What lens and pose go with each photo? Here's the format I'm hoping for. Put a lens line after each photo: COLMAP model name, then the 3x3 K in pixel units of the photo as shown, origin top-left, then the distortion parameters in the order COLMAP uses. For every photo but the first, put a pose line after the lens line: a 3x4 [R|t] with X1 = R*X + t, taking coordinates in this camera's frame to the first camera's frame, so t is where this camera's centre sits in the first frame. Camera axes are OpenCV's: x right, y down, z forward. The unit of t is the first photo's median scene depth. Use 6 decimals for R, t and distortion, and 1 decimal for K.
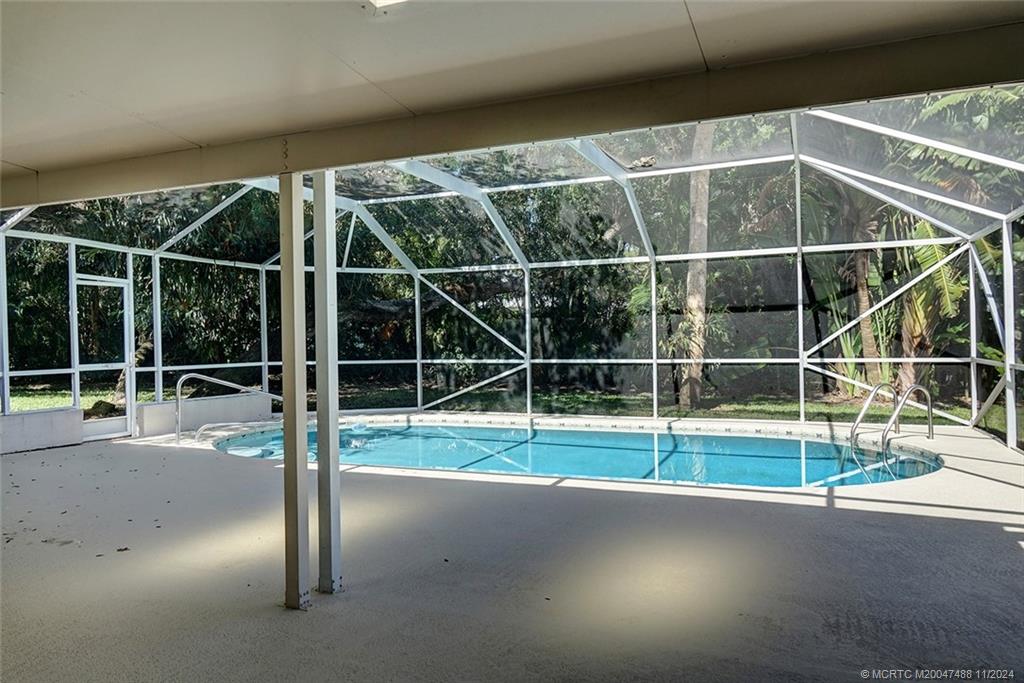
lens RADIAL K [[706.5, 0, 512.0], [0, 706.5, 341.5], [0, 0, 1]] dist [0.002381, 0.000277]
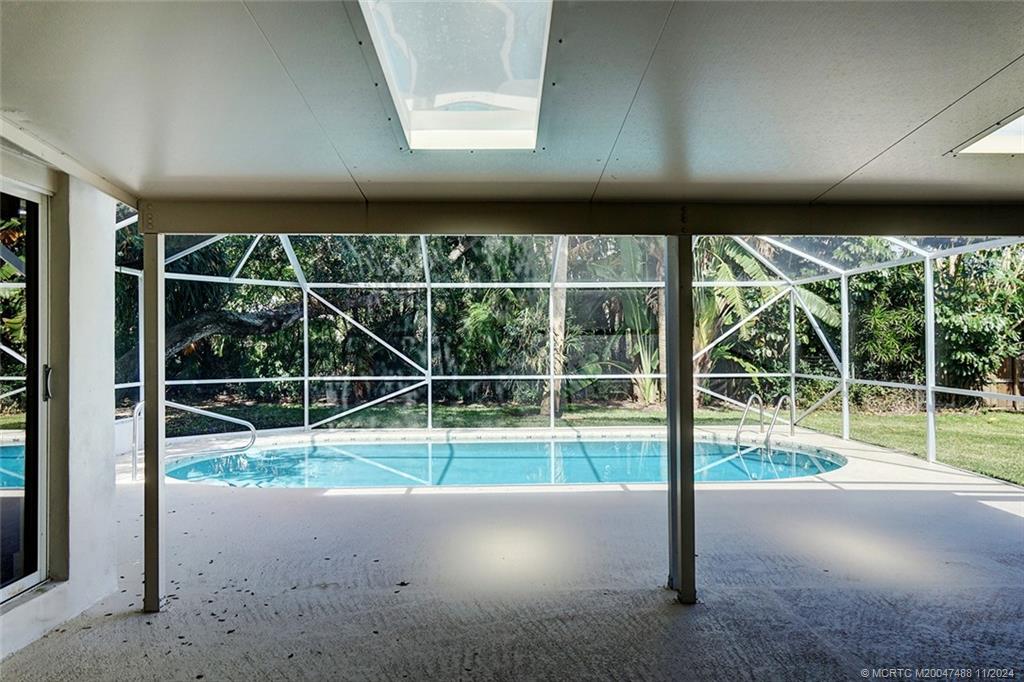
lens RADIAL K [[706.5, 0, 512.0], [0, 706.5, 341.0], [0, 0, 1]] dist [0.002381, 0.000277]
pose [[0.908461, 0.011878, 0.417801, -0.298172], [-0.006091, 0.999866, -0.015182, -0.010637], [-0.417925, 0.011247, 0.908412, 0.014725]]
